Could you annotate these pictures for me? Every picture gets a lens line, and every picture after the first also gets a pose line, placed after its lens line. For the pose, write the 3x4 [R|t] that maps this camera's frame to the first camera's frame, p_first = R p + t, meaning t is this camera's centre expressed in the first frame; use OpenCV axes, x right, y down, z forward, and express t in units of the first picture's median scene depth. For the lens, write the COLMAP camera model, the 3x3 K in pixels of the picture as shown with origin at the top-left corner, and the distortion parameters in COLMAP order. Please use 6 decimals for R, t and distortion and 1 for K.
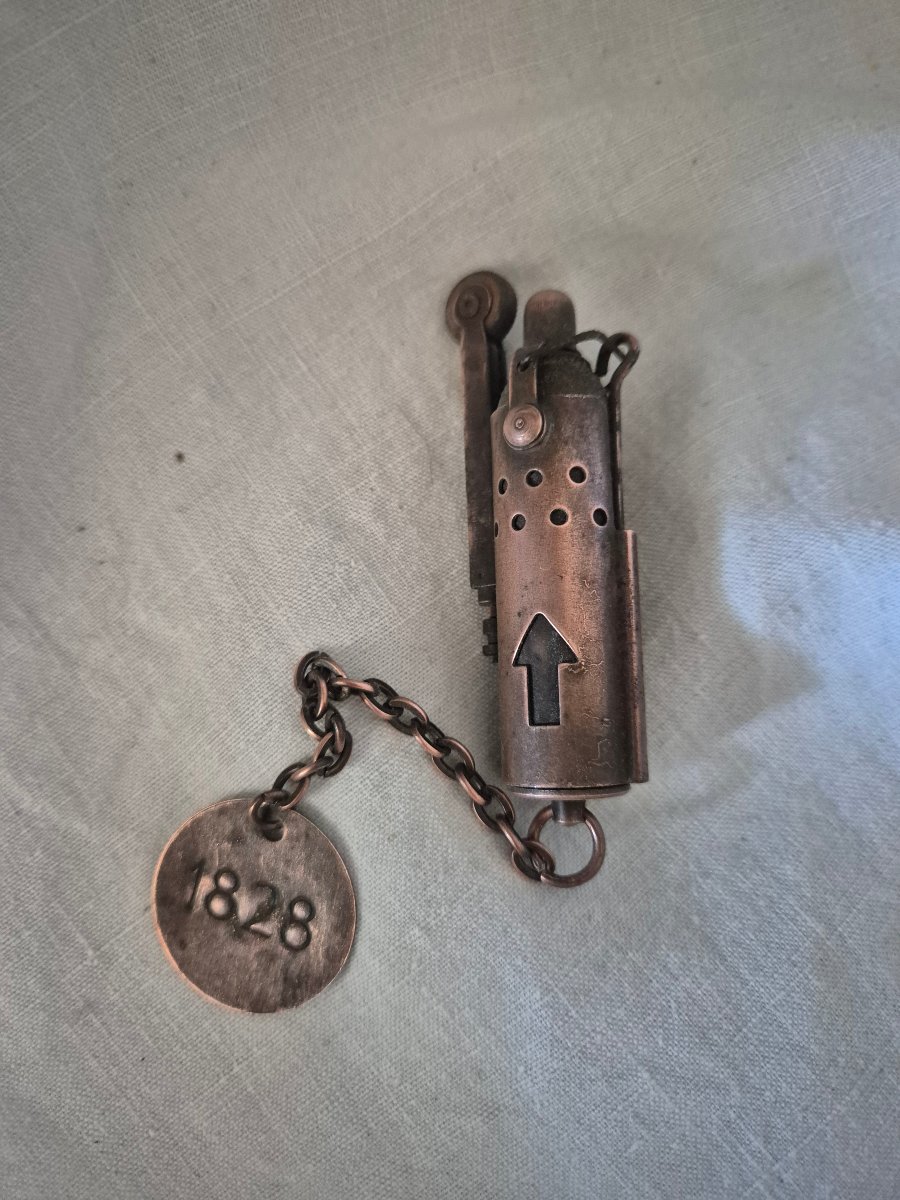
lens RADIAL K [[873.8, 0, 450.0], [0, 873.8, 600.0], [0, 0, 1]] dist [-0.046135, -0.000910]
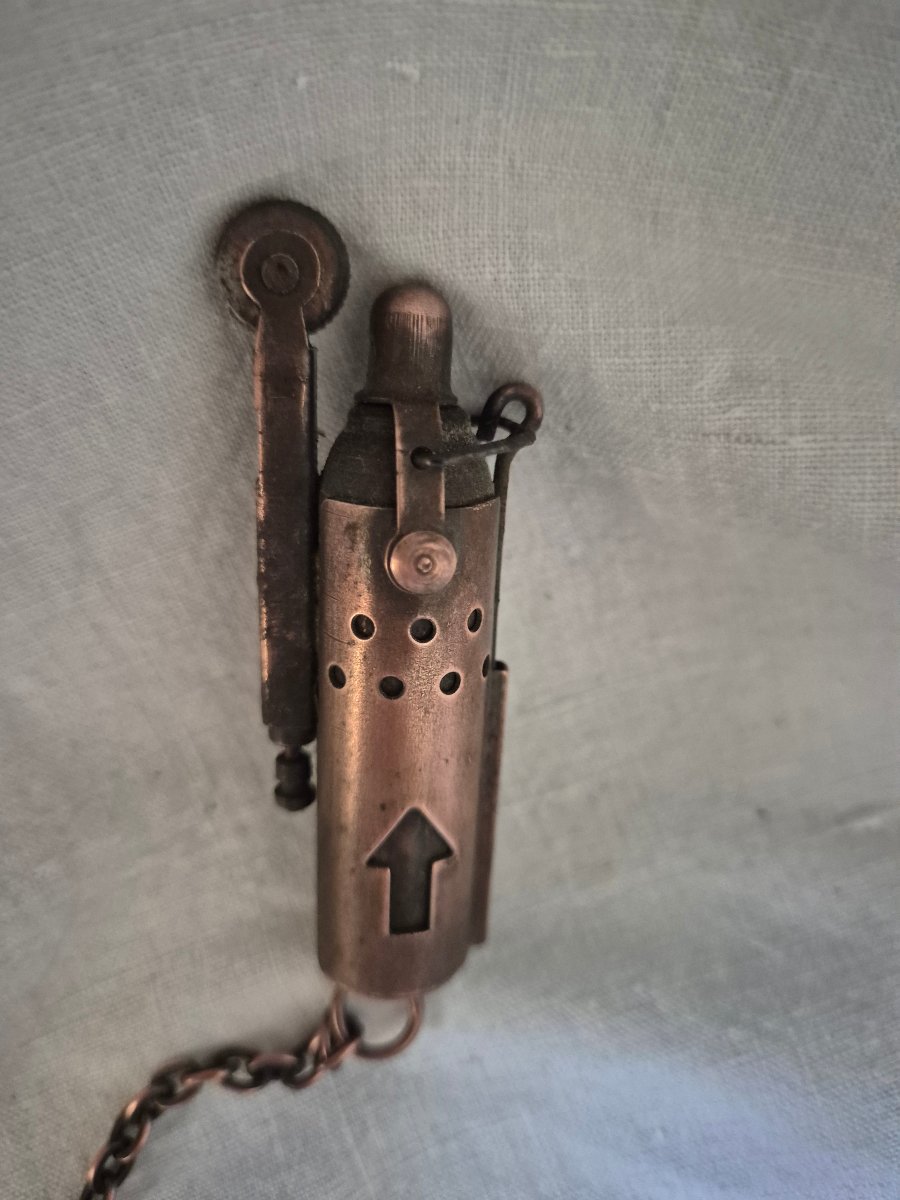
lens RADIAL K [[873.8, 0, 450.0], [0, 873.8, 600.0], [0, 0, 1]] dist [-0.046135, -0.000910]
pose [[0.774290, -0.112095, 0.622824, -0.309906], [-0.137737, 0.930741, 0.338747, -0.396744], [-0.617660, -0.348074, 0.705224, 0.516756]]
